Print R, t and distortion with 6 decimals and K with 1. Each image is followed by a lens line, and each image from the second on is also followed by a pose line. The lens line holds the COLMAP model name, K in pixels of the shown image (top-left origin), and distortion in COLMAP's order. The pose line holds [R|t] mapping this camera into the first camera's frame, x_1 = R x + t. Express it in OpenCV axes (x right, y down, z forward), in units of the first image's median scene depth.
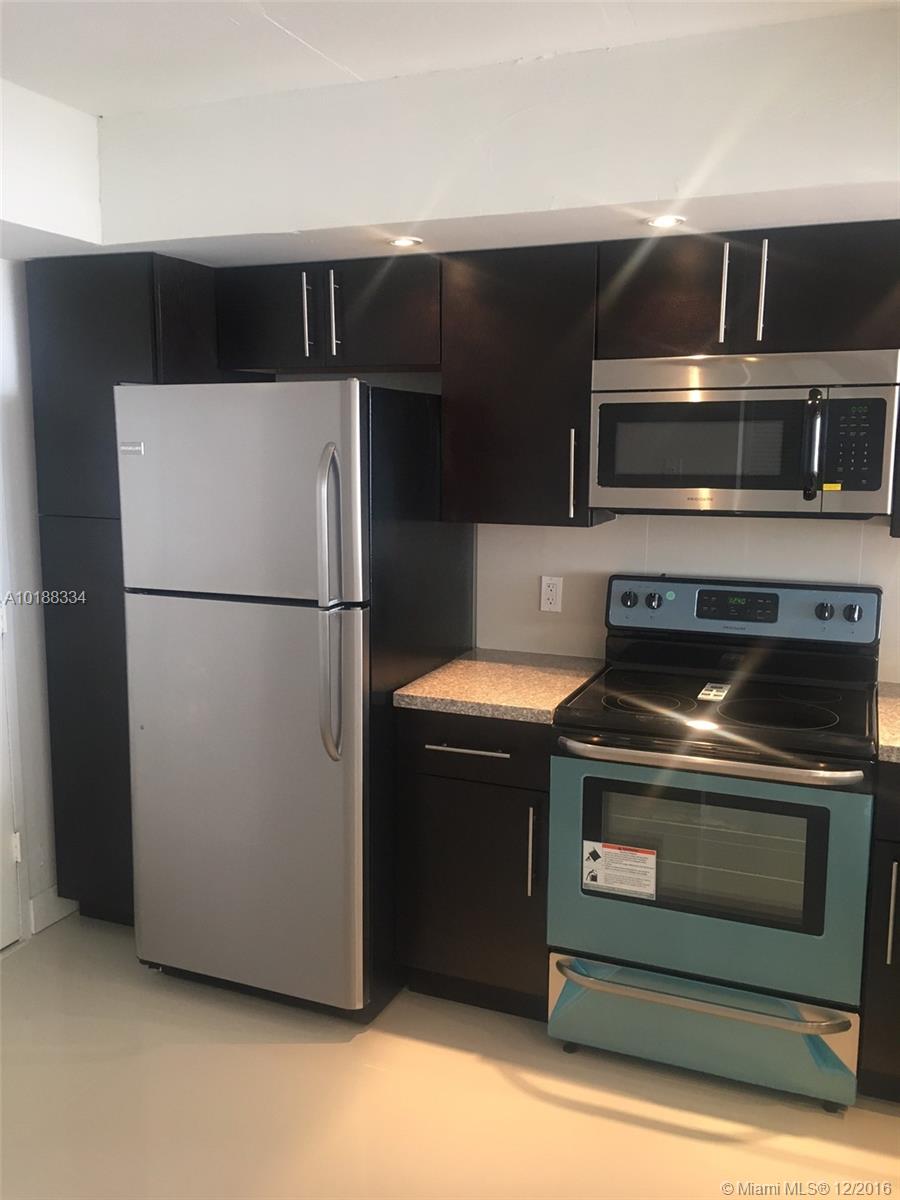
lens RADIAL K [[1024.0, 0, 452.0], [0, 1024.0, 593.6], [0, 0, 1]] dist [0.089268, -0.119319]
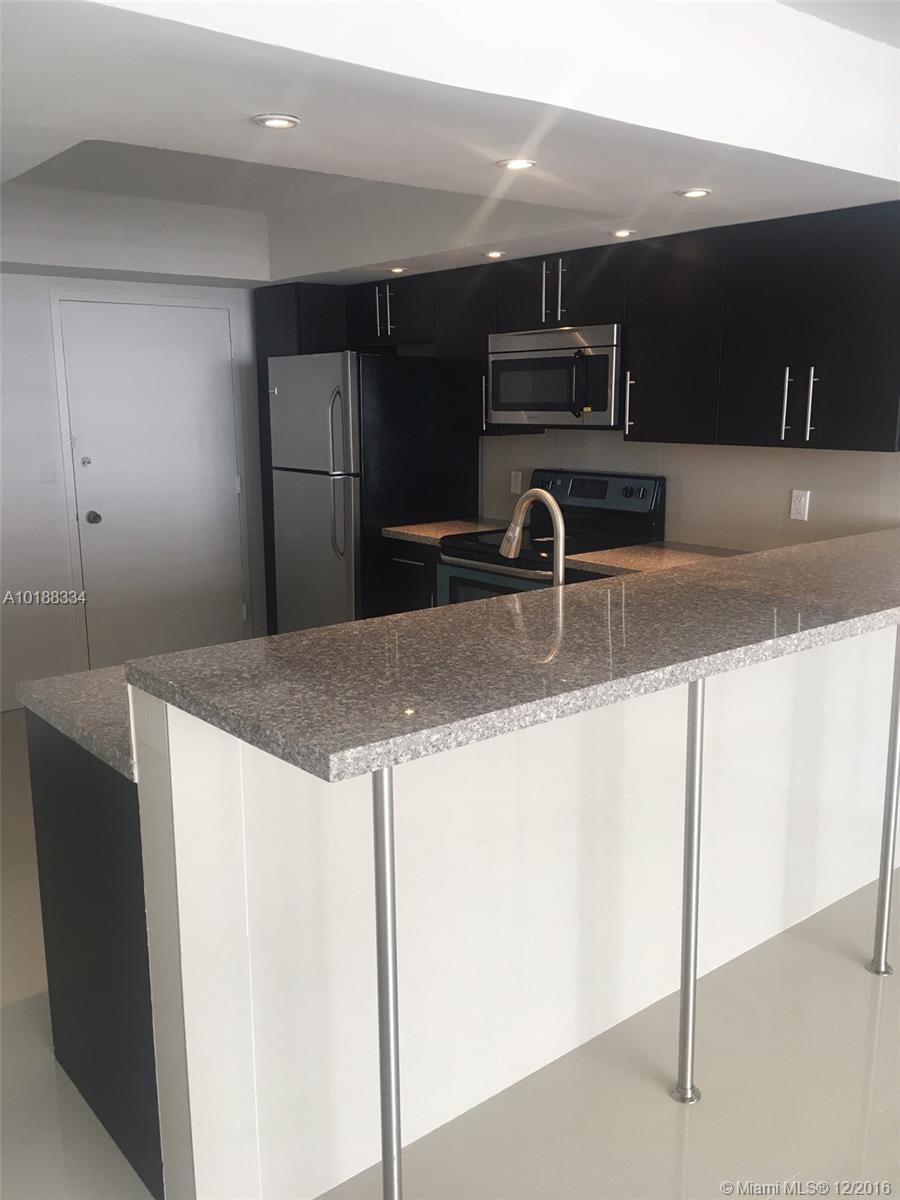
lens RADIAL K [[1024.0, 0, 452.0], [0, 1024.0, 593.6], [0, 0, 1]] dist [0.089268, -0.119319]
pose [[0.874711, 0.082167, -0.477628, 0.925881], [-0.062013, 0.996398, 0.057844, 0.101357], [0.480660, -0.020978, 0.876656, -0.510076]]
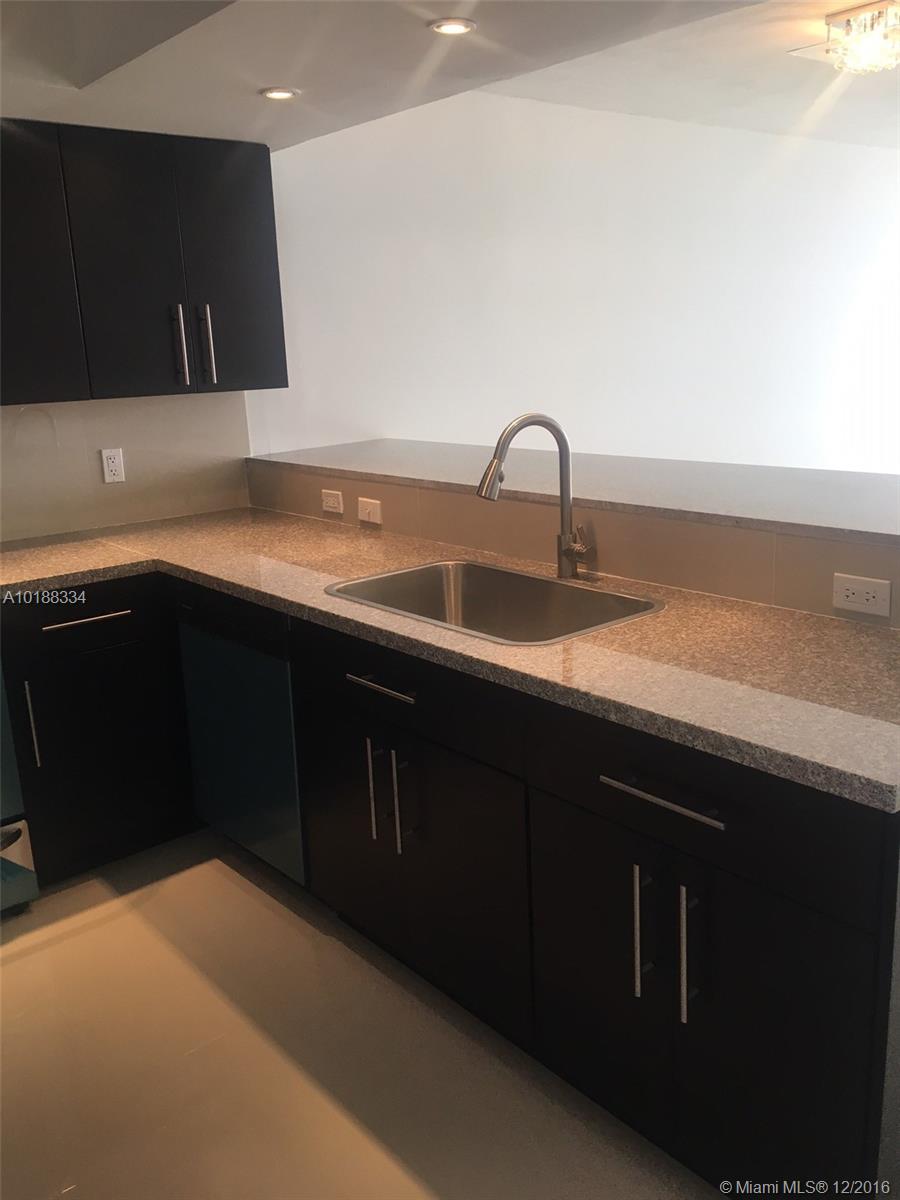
lens RADIAL K [[1031.6, 0, 453.0], [0, 1031.6, 605.0], [0, 0, 1]] dist [0.076253, -0.127350]
pose [[0.479622, -0.244246, 0.842797, -0.270072], [0.176316, 0.967715, 0.180110, 0.041243], [-0.859579, 0.062213, 0.507202, -0.015833]]
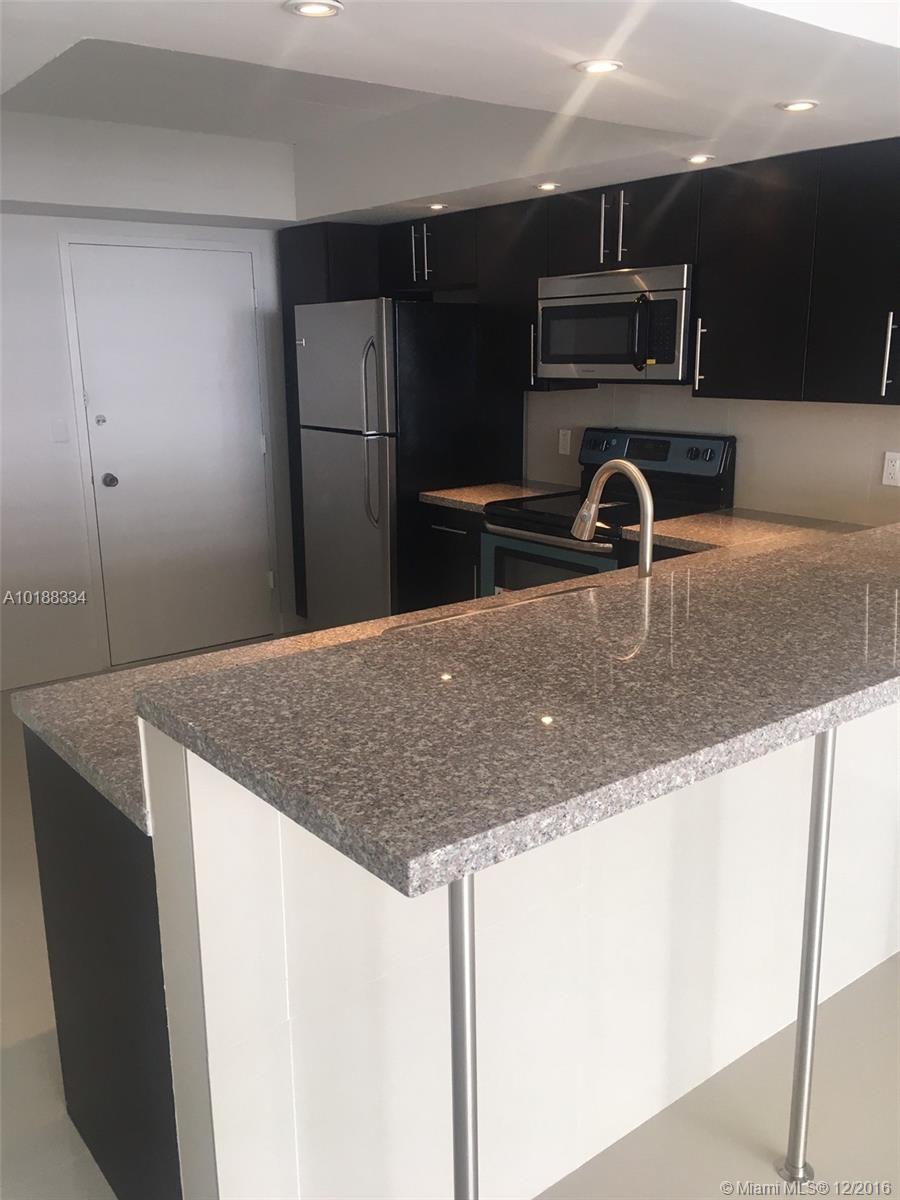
lens RADIAL K [[1024.0, 0, 452.0], [0, 1024.0, 593.6], [0, 0, 1]] dist [0.089268, -0.119319]
pose [[0.864286, 0.105215, -0.491874, 0.827557], [-0.060429, 0.992515, 0.106125, 0.081395], [0.499358, -0.061999, 0.864175, -0.406180]]
